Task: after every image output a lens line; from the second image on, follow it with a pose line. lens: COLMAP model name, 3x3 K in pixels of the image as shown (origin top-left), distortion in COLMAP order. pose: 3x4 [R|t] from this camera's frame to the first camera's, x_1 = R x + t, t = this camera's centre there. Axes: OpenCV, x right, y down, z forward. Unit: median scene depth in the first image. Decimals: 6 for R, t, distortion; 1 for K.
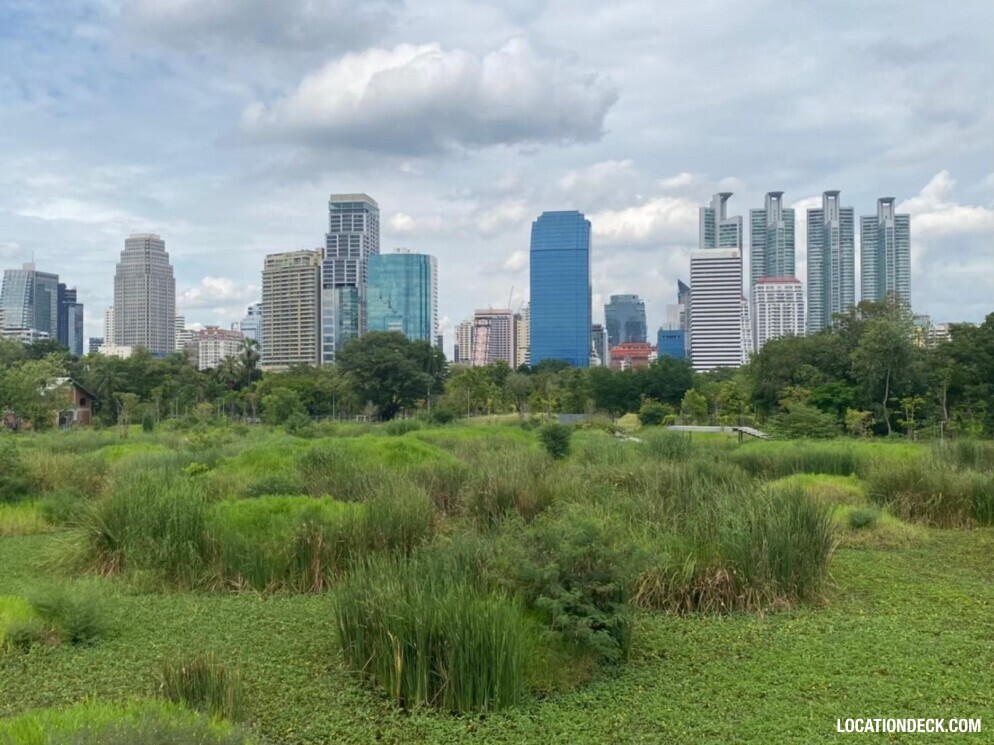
lens RADIAL K [[1060.1, 0, 470.3], [0, 1060.1, 377.7], [0, 0, 1]] dist [0.208828, -0.675587]
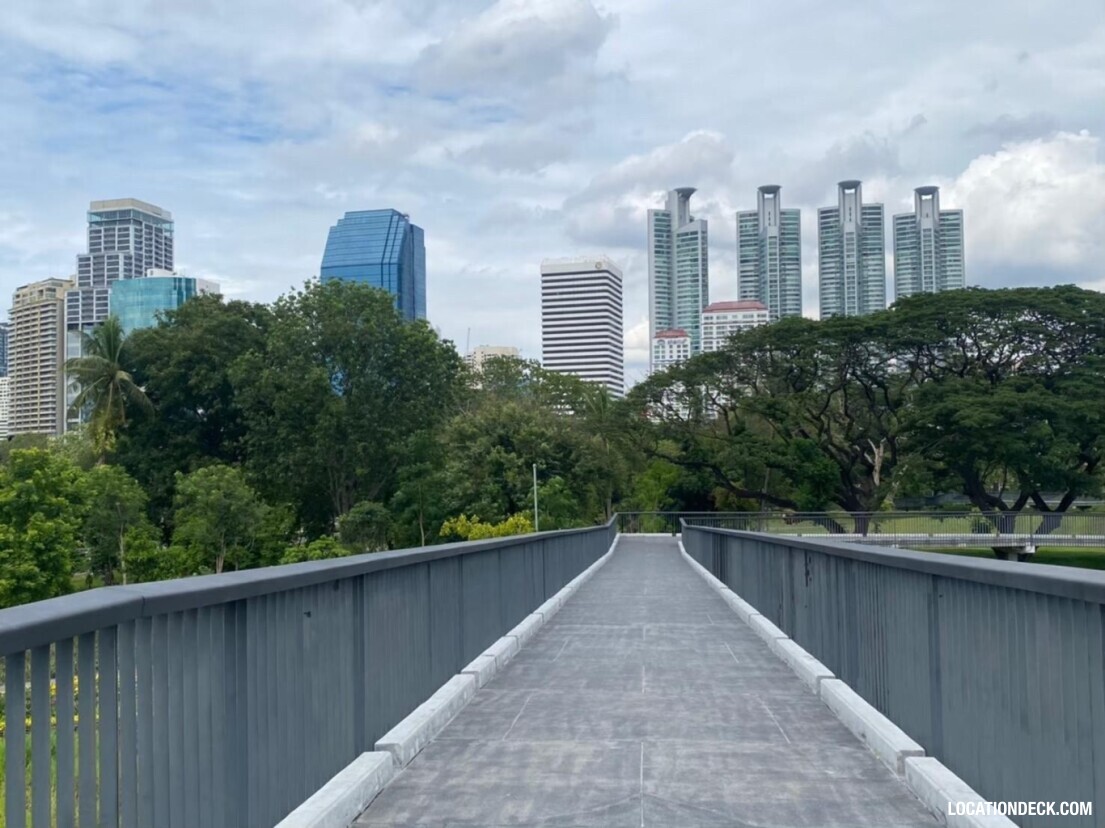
lens RADIAL K [[1178.5, 0, 522.8], [0, 1178.5, 419.8], [0, 0, 1]] dist [0.208828, -0.675587]
pose [[0.992688, -0.014641, -0.119818, 0.243373], [0.011997, 0.999669, -0.022761, -0.001620], [0.120112, 0.021157, 0.992535, 0.223224]]
